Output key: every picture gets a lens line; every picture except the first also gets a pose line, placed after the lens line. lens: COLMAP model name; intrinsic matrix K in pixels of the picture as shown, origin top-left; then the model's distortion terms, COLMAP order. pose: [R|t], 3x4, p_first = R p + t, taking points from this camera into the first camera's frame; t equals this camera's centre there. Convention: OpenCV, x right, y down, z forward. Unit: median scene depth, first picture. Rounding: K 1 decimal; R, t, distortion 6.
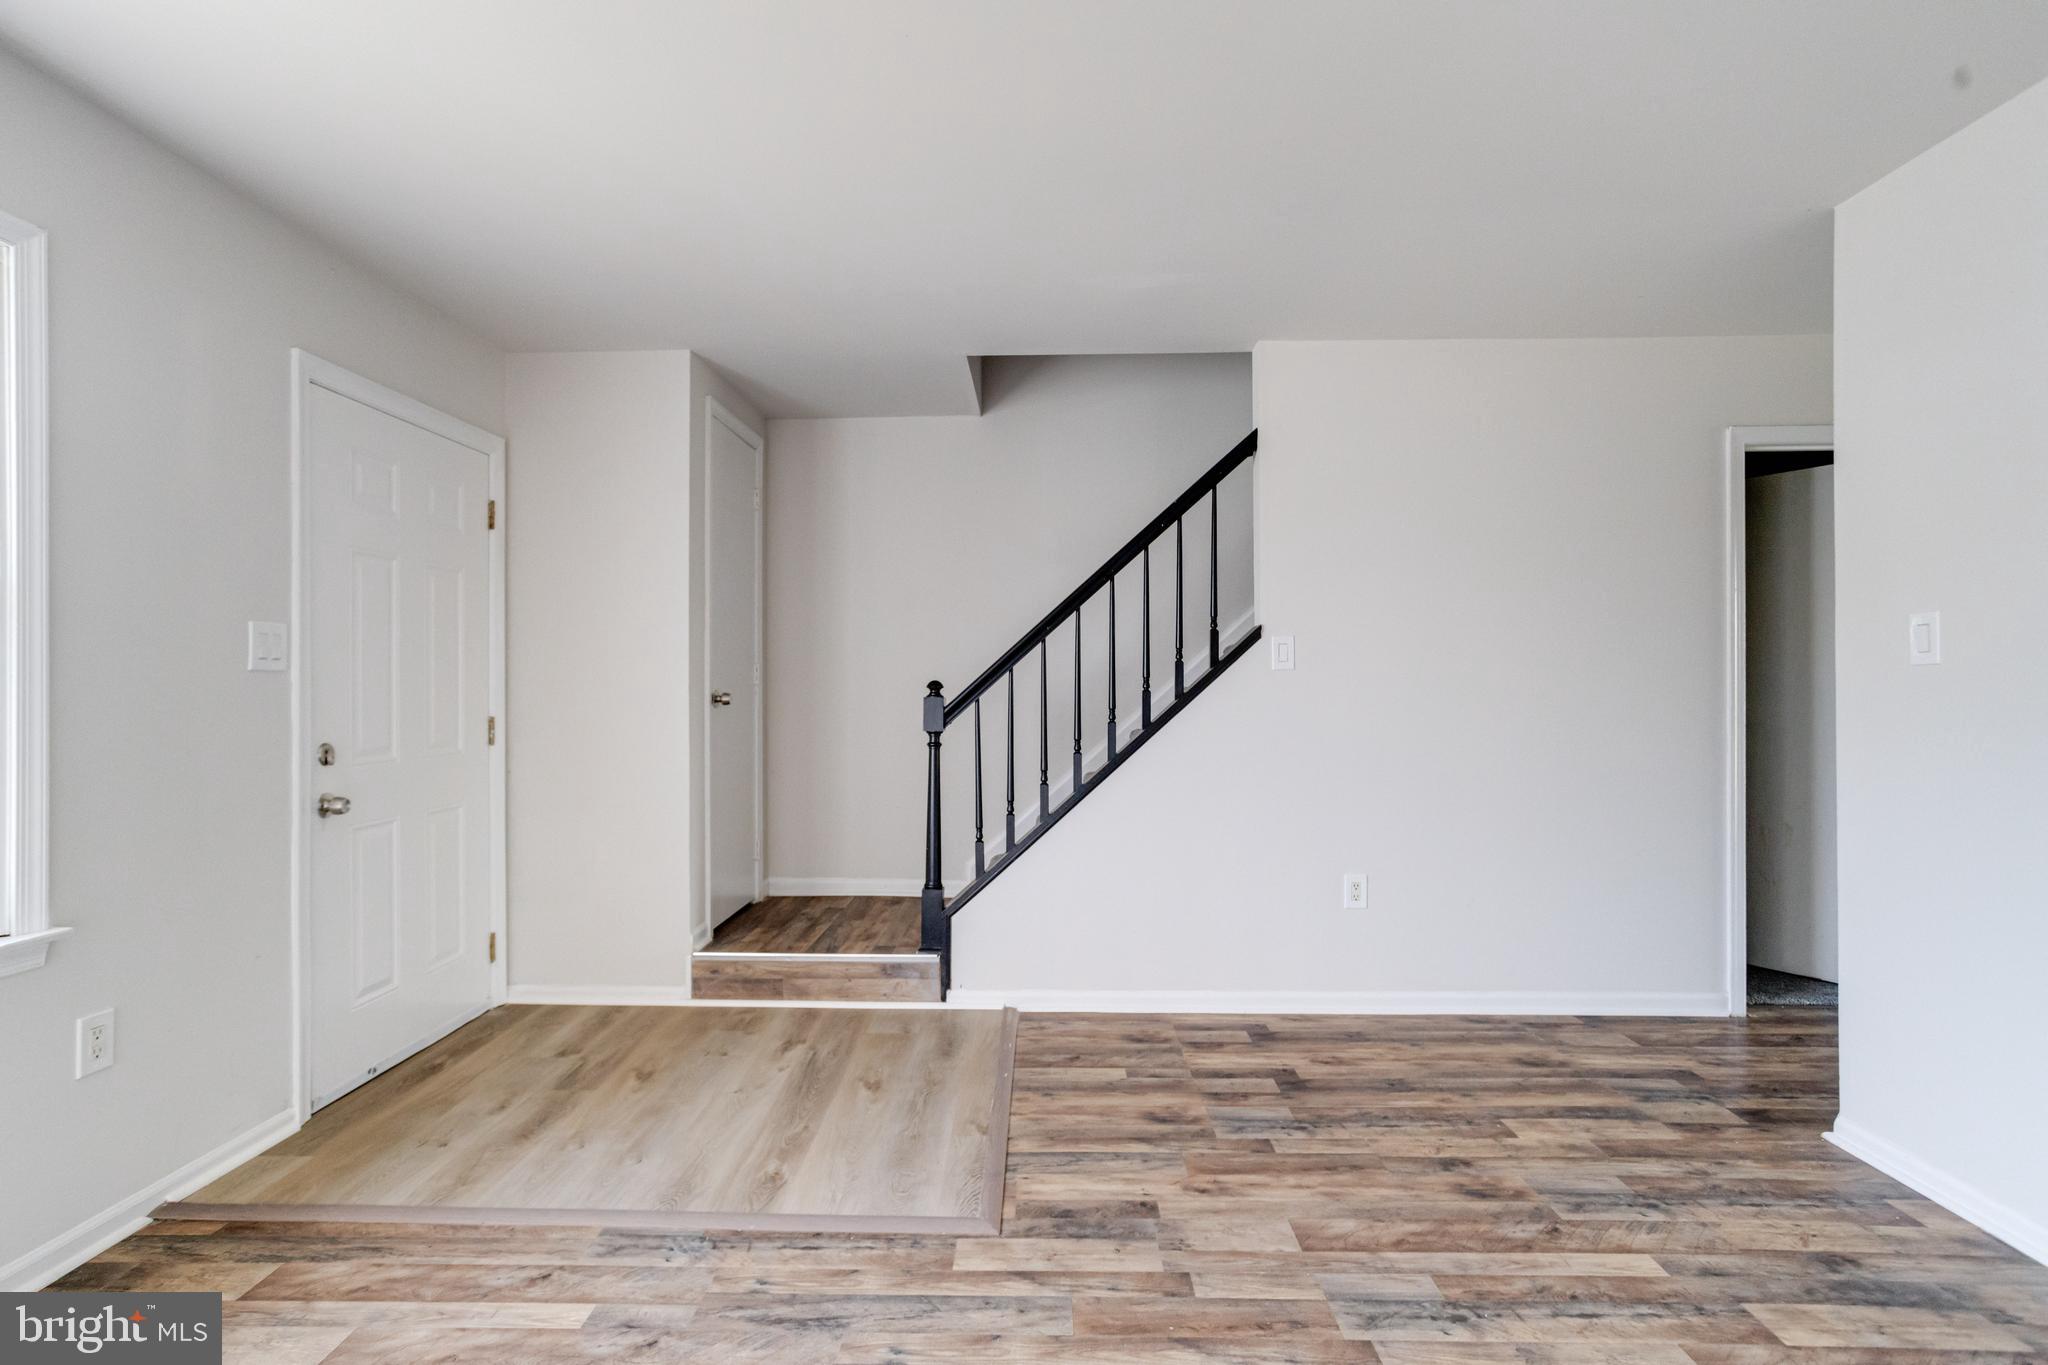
lens RADIAL K [[1000.0, 0, 1014.3], [0, 1000.0, 695.1], [0, 0, 1]] dist [-0.027067, 0.018771]
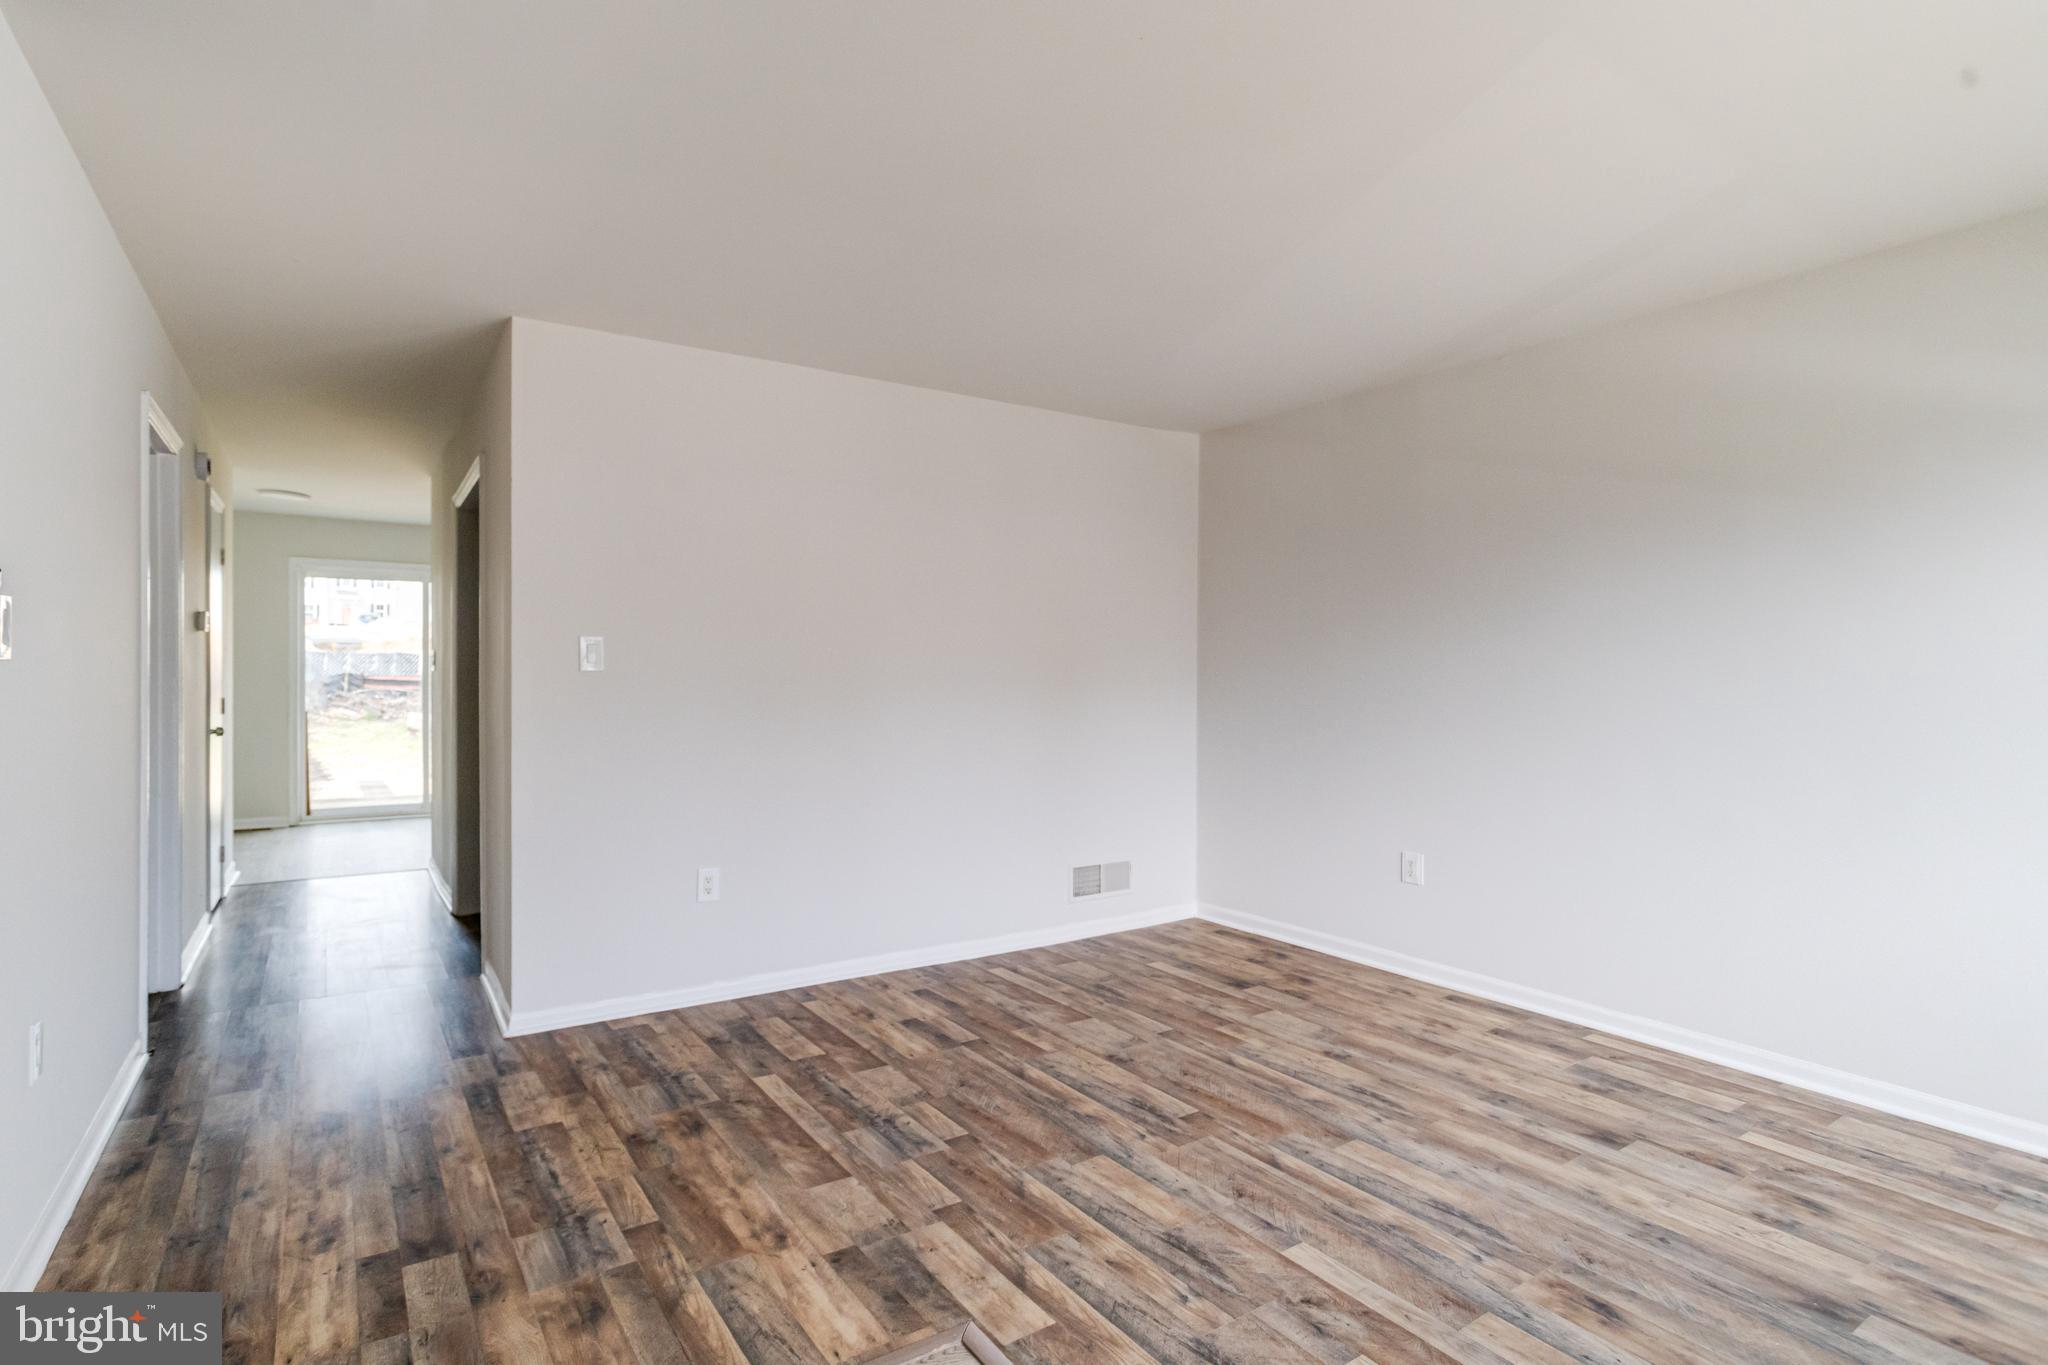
lens RADIAL K [[1009.2, 0, 1027.2], [0, 1009.2, 689.7], [0, 0, 1]] dist [-0.026325, 0.019285]
pose [[-0.604217, -0.011918, 0.796731, -0.699515], [-0.011910, 0.999912, 0.005925, -0.022607], [-0.796731, -0.005910, -0.604305, 1.404278]]
